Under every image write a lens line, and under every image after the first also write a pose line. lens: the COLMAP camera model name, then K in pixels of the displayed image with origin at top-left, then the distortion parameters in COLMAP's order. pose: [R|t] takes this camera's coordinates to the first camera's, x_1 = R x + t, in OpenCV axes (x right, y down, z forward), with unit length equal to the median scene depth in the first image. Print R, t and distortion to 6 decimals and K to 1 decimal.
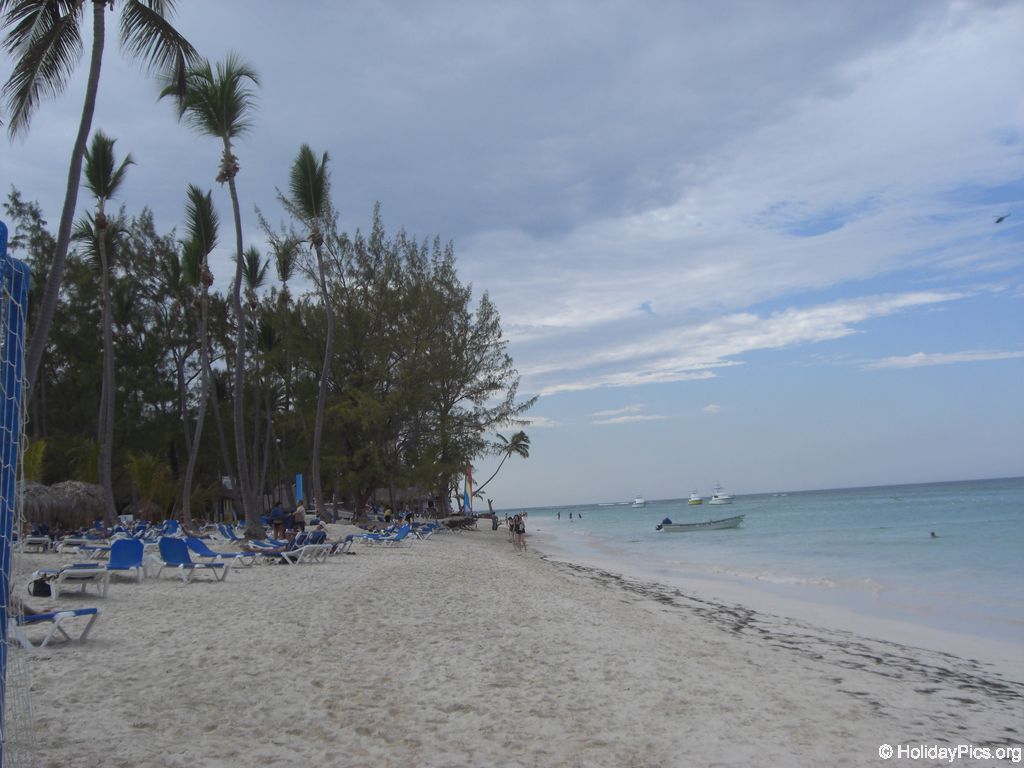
lens RADIAL K [[1113.2, 0, 512.0], [0, 1113.2, 384.0], [0, 0, 1]] dist [-0.397026, 0.849233]
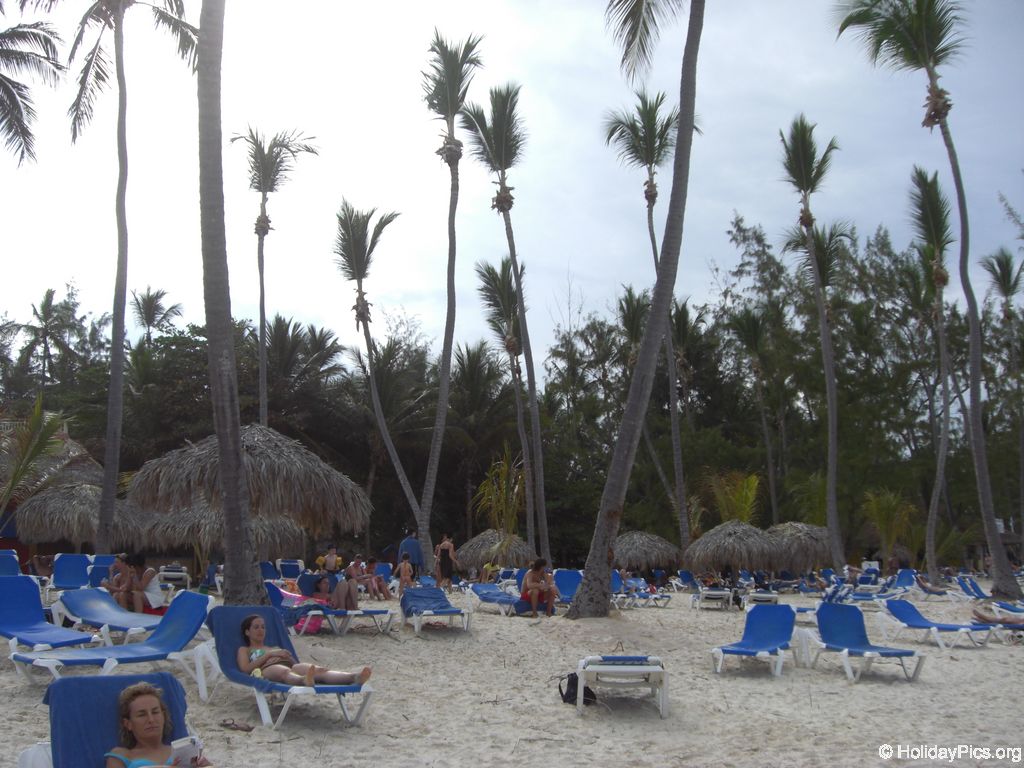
lens RADIAL K [[1127.2, 0, 512.0], [0, 1127.2, 384.0], [0, 0, 1]] dist [-0.260293, 0.375357]
pose [[0.778639, -0.062463, -0.624355, -0.014852], [0.038700, 0.997919, -0.051572, 0.010851], [0.626277, 0.015993, 0.779436, 0.102526]]
